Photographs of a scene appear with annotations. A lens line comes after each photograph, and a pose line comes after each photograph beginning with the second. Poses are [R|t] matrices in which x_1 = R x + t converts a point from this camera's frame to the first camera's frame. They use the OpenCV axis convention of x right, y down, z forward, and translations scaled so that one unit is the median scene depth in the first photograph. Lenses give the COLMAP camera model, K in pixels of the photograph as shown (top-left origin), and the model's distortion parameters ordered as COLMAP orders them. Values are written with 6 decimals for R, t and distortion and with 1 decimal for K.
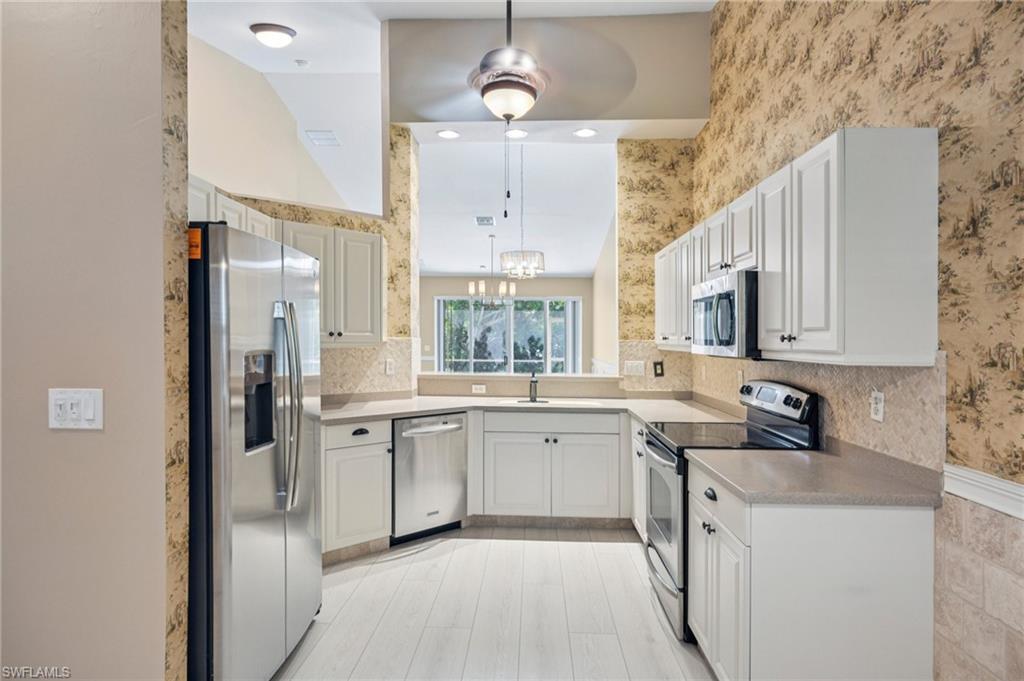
lens RADIAL K [[581.3, 0, 510.4], [0, 581.3, 336.5], [0, 0, 1]] dist [-0.015352, -0.001491]
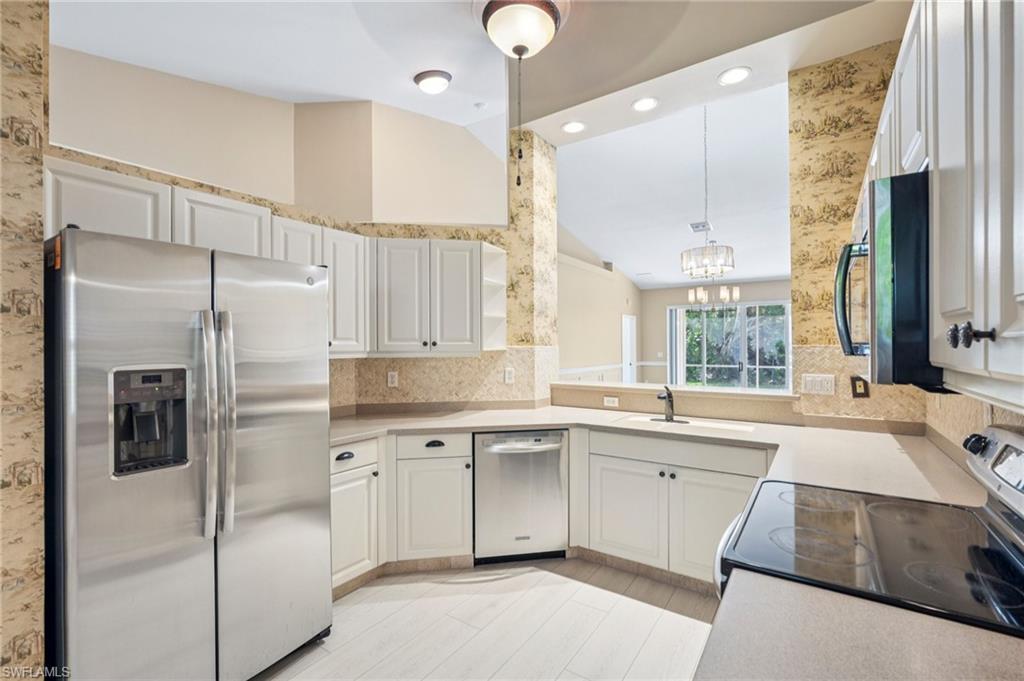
lens RADIAL K [[452.7, 0, 512.4], [0, 452.7, 350.1], [0, 0, 1]] dist [-0.010599, 0.000584]
pose [[0.839556, -0.008189, -0.543211, 0.224910], [0.015130, 0.999851, 0.008312, 0.002231], [0.543062, -0.015197, 0.839555, 0.372093]]
